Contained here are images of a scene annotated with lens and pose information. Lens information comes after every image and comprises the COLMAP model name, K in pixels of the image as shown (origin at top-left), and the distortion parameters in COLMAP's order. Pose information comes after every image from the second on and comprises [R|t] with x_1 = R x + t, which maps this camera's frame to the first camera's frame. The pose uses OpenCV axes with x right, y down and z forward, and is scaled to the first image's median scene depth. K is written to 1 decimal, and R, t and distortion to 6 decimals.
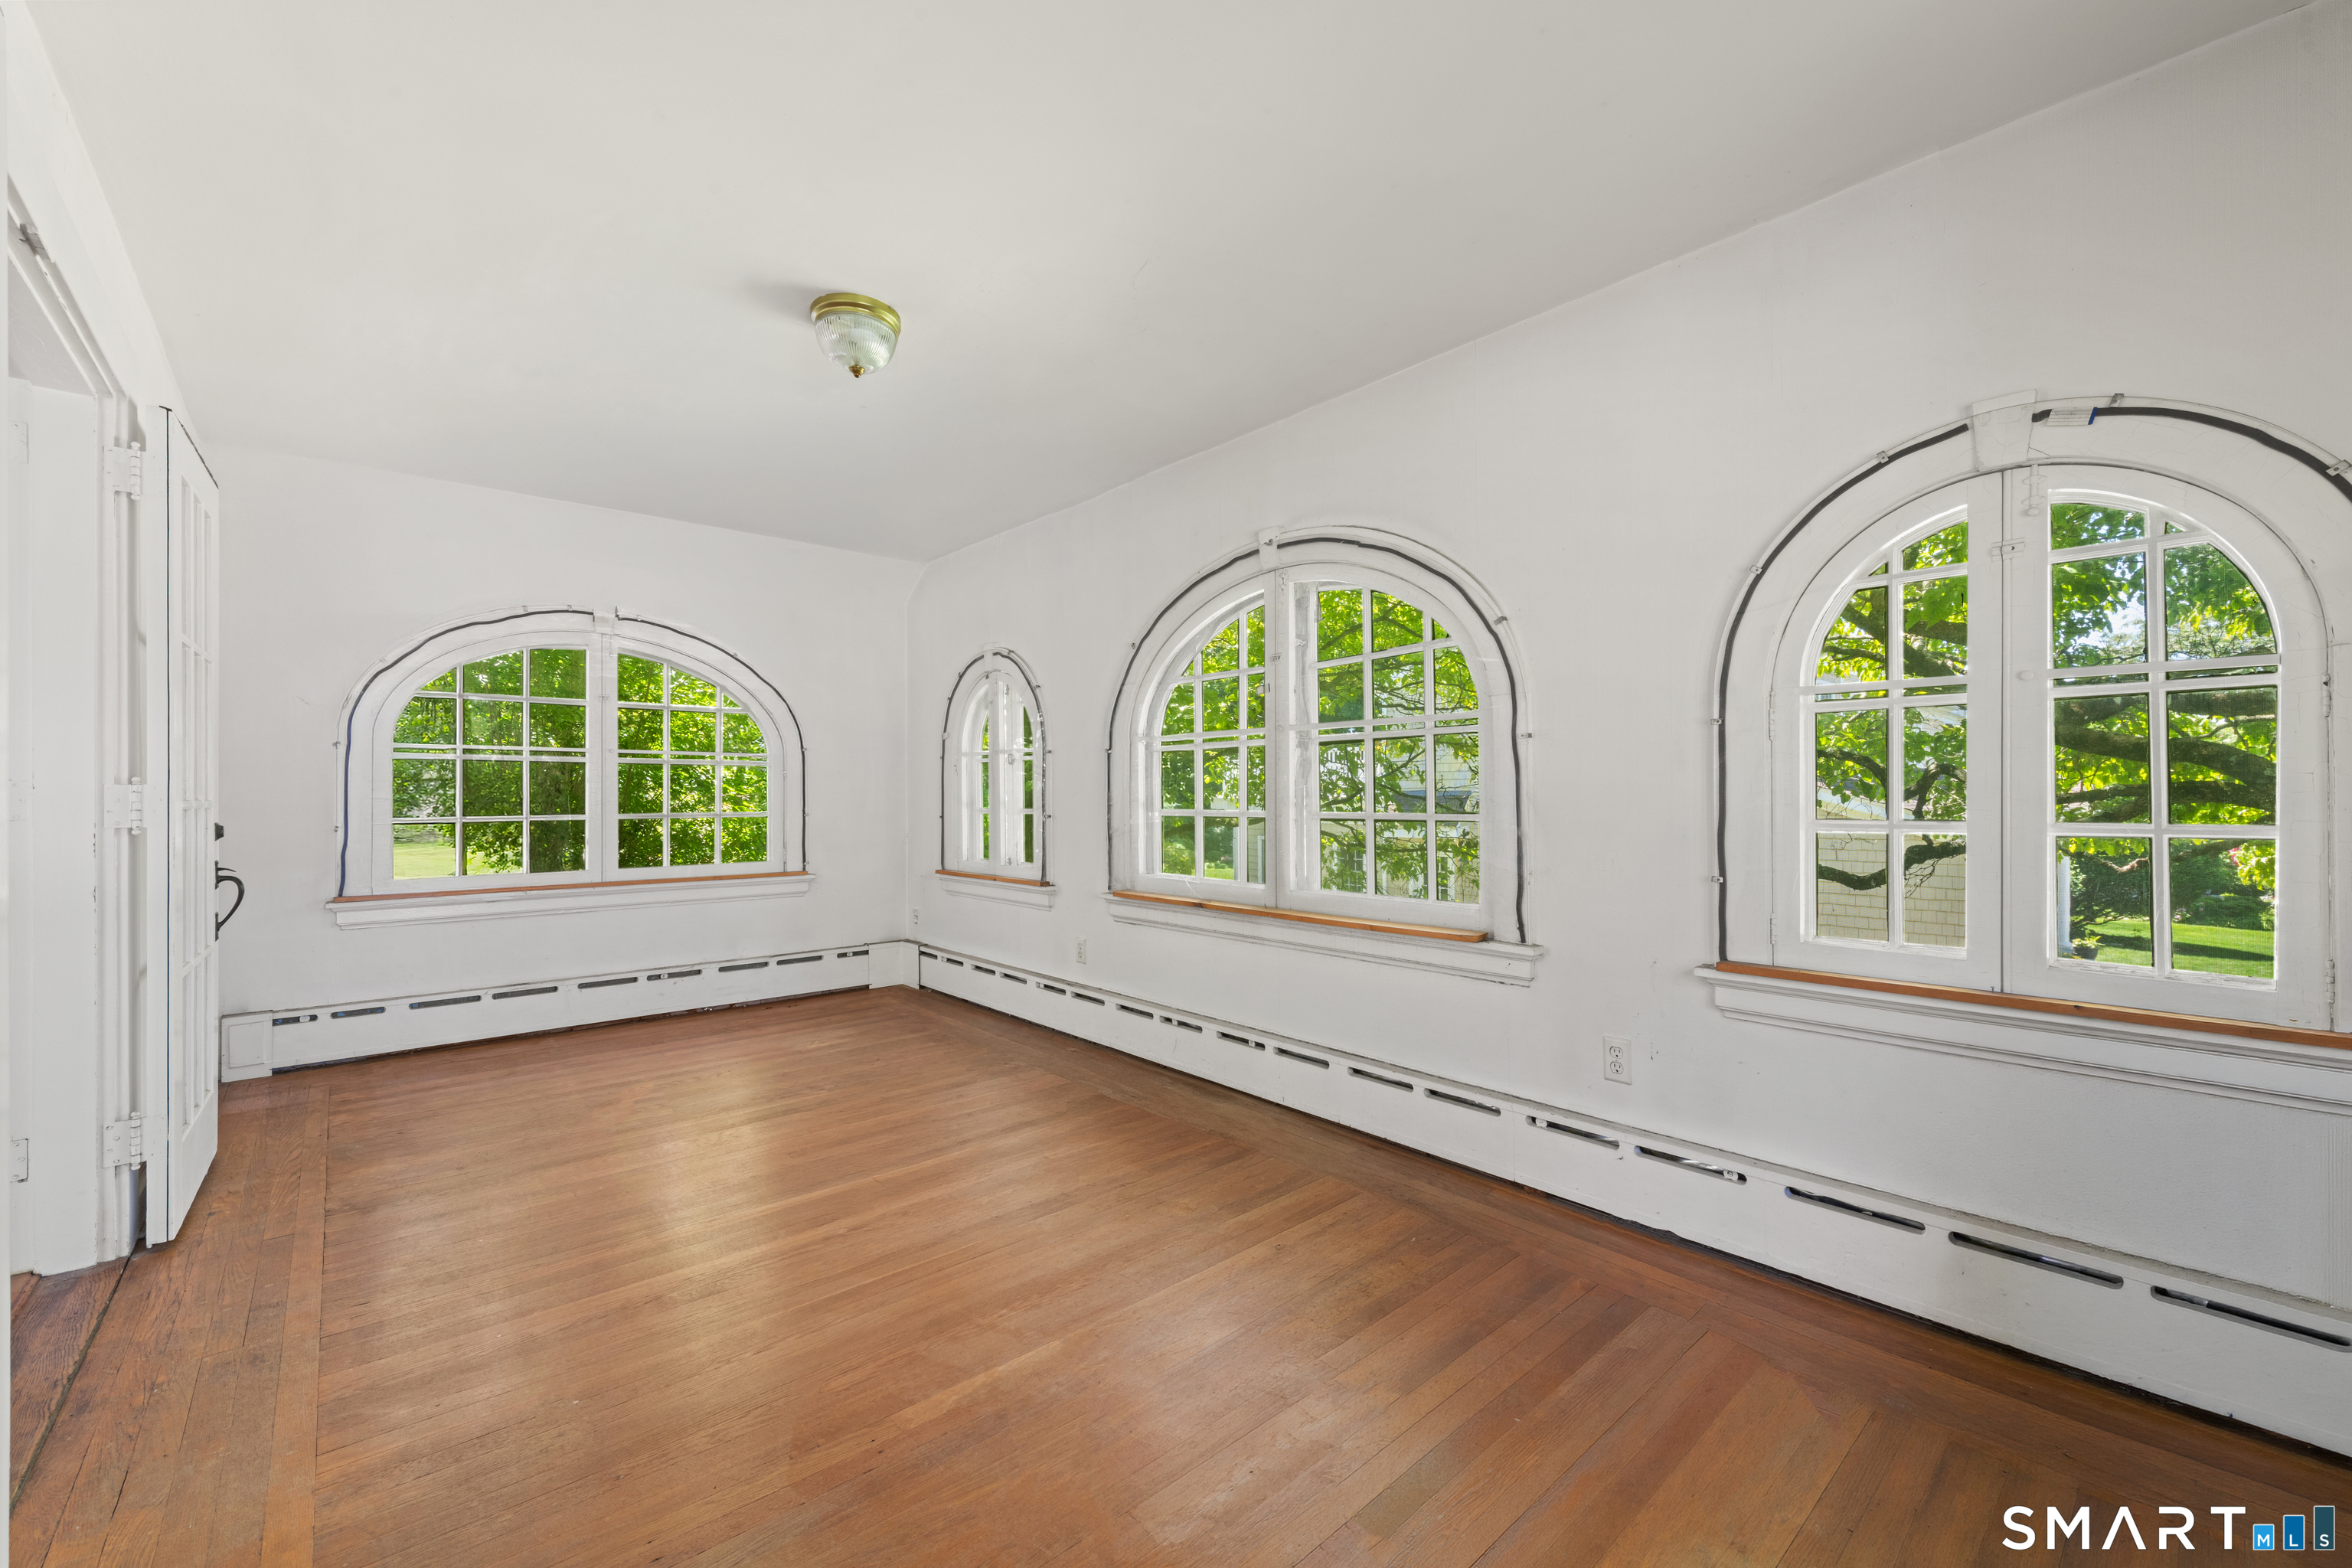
lens RADIAL K [[933.5, 0, 1176.0], [0, 933.5, 784.0], [0, 0, 1]] dist [-0.000263, -0.000018]
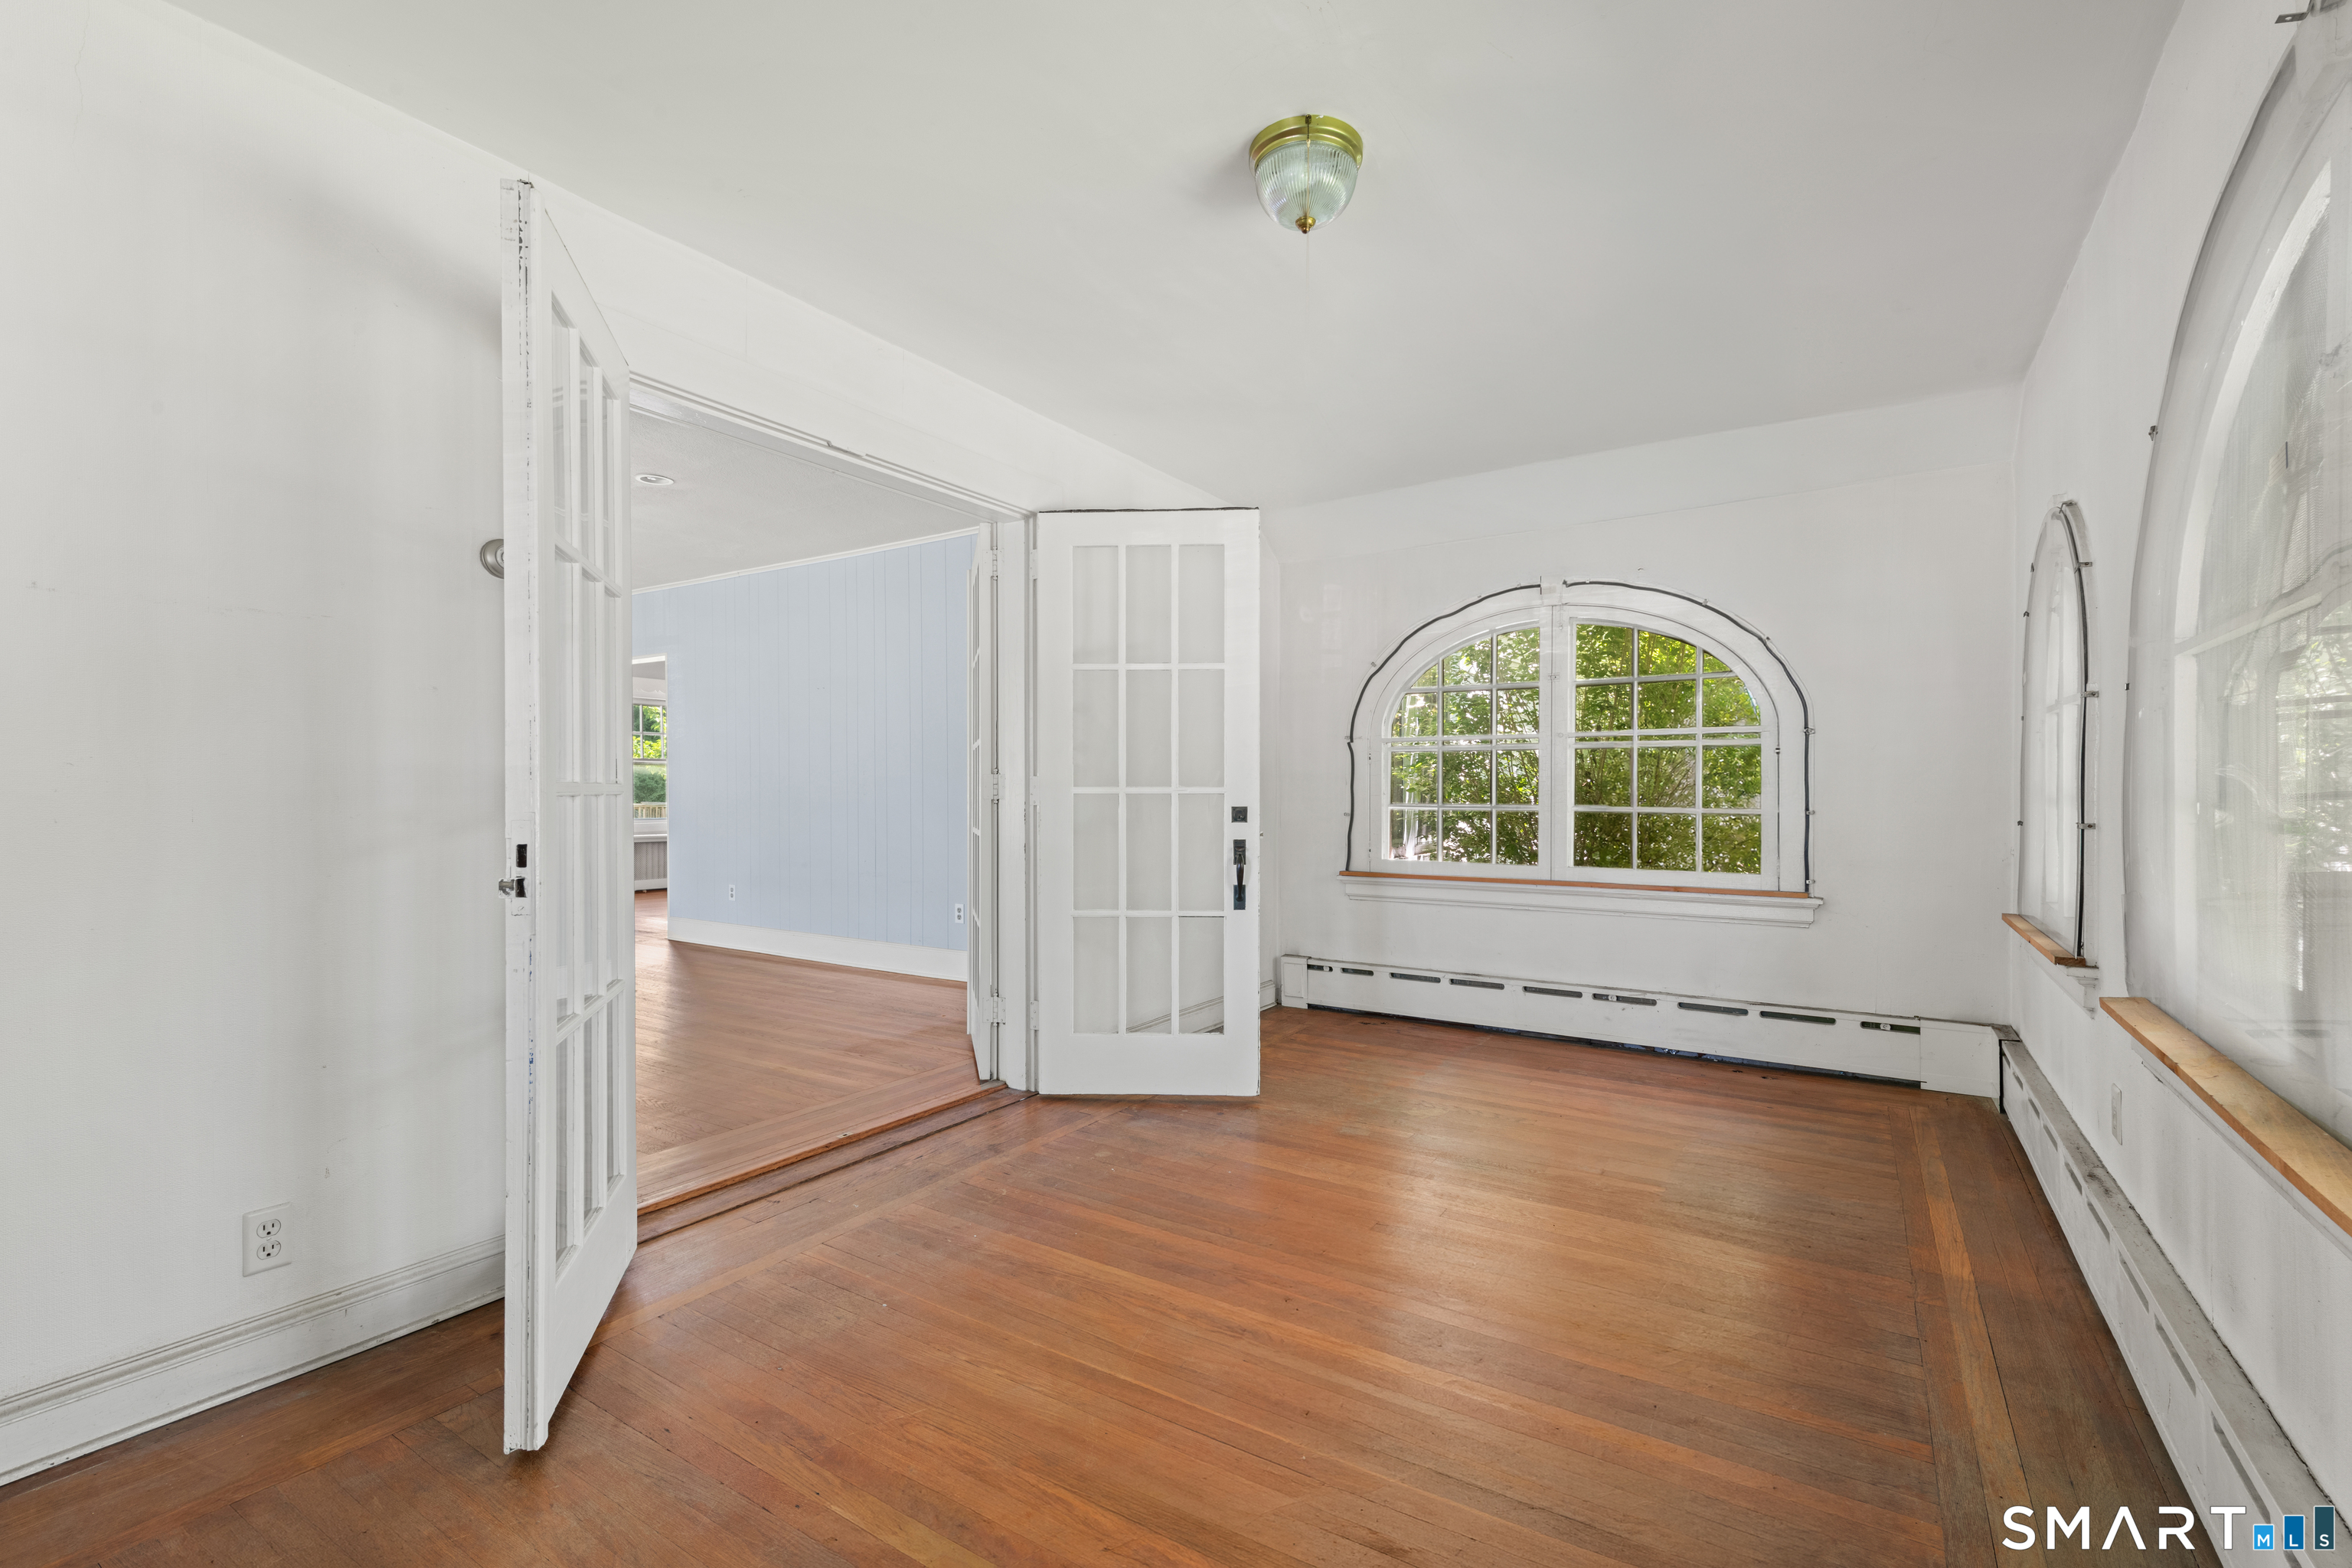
lens RADIAL K [[1043.4, 0, 1176.0], [0, 1043.4, 784.0], [0, 0, 1]] dist [0.000624, 0.000002]
pose [[0.261764, 0.002580, -0.965128, 0.261382], [0.010593, 0.999929, 0.005546, 0.002071], [0.965074, -0.011675, 0.261718, 0.371037]]
